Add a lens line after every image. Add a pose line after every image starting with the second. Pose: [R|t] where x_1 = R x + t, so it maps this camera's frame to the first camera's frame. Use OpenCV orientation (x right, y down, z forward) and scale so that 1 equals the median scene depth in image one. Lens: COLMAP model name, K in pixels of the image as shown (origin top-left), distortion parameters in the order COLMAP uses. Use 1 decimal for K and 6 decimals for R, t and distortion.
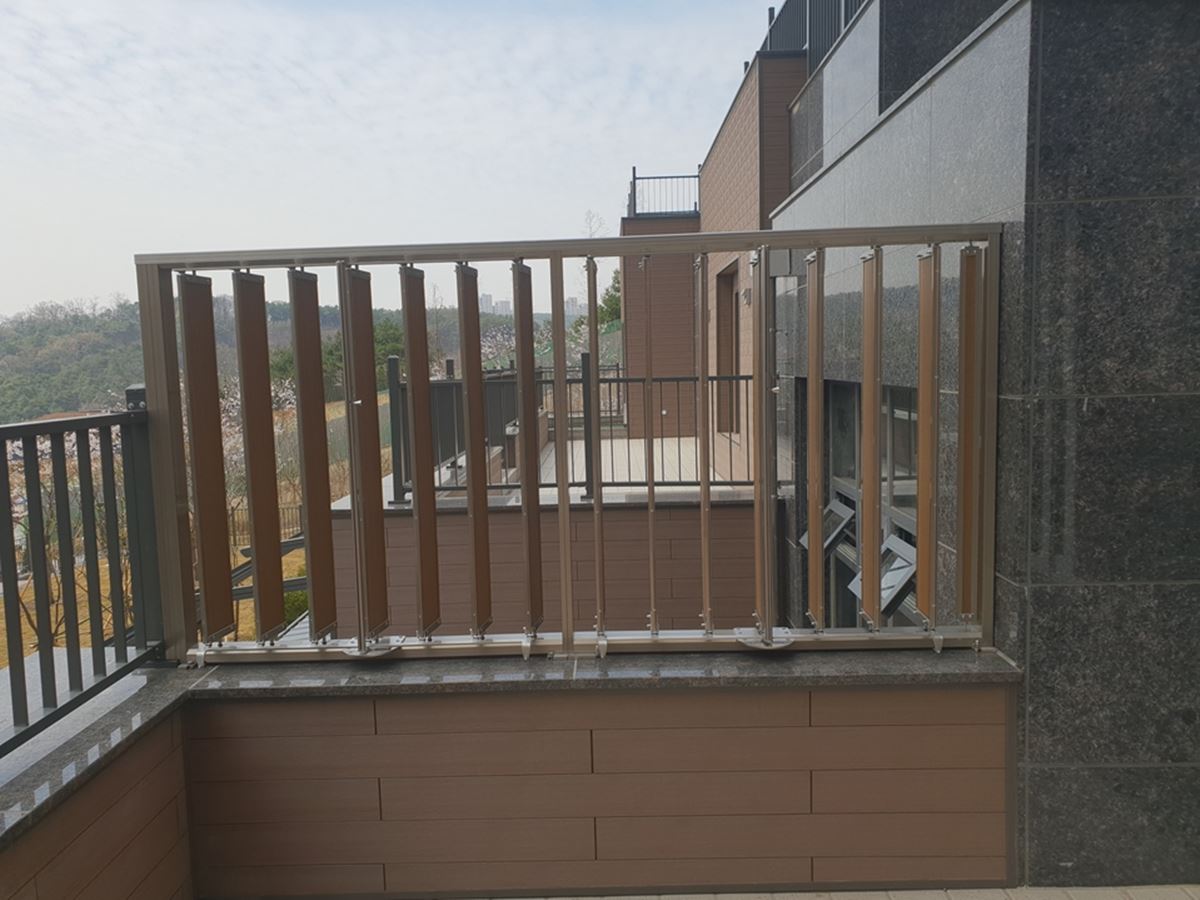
lens RADIAL K [[968.5, 0, 594.3], [0, 968.5, 450.0], [0, 0, 1]] dist [0.016728, -0.006220]
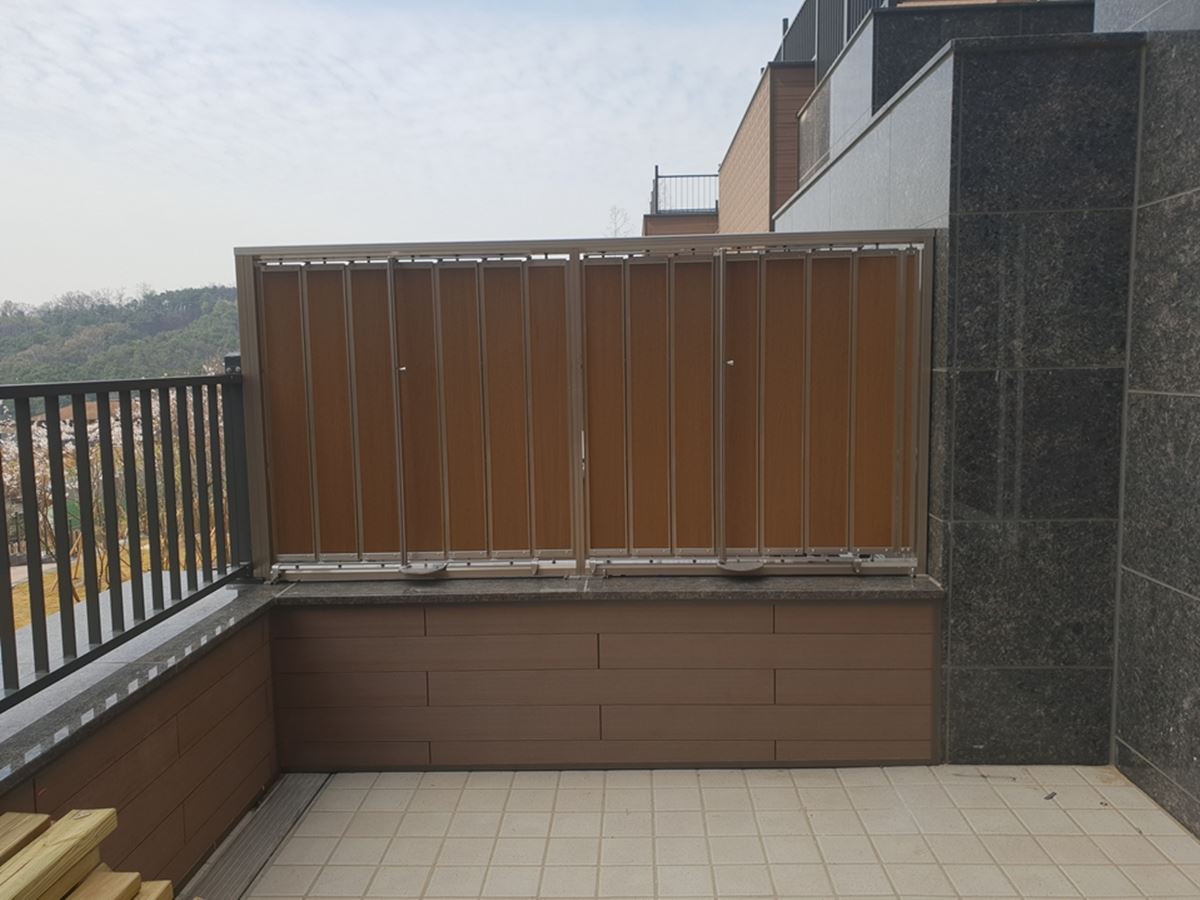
lens RADIAL K [[968.5, 0, 606.2], [0, 968.5, 452.6], [0, 0, 1]] dist [0.016728, -0.006220]
pose [[0.999864, 0.013001, -0.010113, 0.016890], [-0.012935, 0.999895, 0.006536, 0.048047], [0.010197, -0.006405, 0.999927, -0.242356]]
